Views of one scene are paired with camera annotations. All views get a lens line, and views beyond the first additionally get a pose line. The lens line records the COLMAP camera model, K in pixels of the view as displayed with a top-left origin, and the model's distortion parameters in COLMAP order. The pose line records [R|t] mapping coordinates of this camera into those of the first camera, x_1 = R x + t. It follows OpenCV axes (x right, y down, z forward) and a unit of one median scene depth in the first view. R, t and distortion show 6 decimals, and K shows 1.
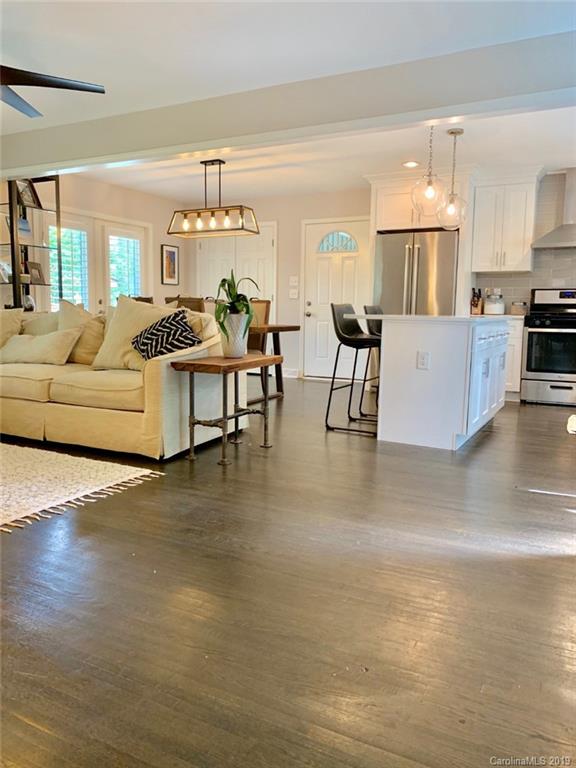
lens RADIAL K [[581.5, 0, 288.0], [0, 581.5, 384.0], [0, 0, 1]] dist [0.161868, -0.384835]
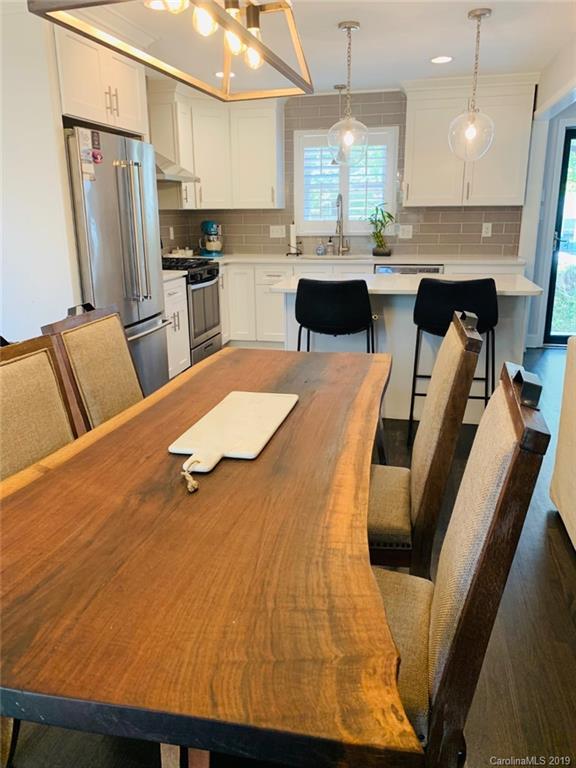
lens RADIAL K [[586.5, 0, 288.0], [0, 586.5, 384.0], [0, 0, 1]] dist [0.047023, -0.049455]
pose [[-0.256644, -0.285368, 0.923417, -0.415435], [0.124574, 0.937681, 0.324399, -0.217955], [-0.958444, 0.198289, -0.205101, 1.091050]]
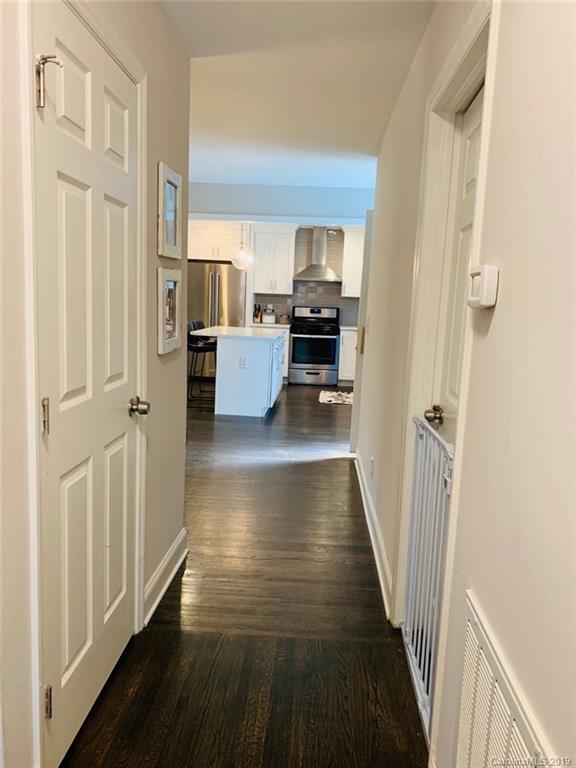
lens RADIAL K [[602.7, 0, 288.3], [0, 602.7, 376.5], [0, 0, 1]] dist [-0.000522, 0.000001]
pose [[0.909759, -0.030026, 0.414049, -0.240332], [0.021278, 0.999443, 0.025725, -0.028535], [-0.414591, -0.014594, 0.909891, -0.386316]]
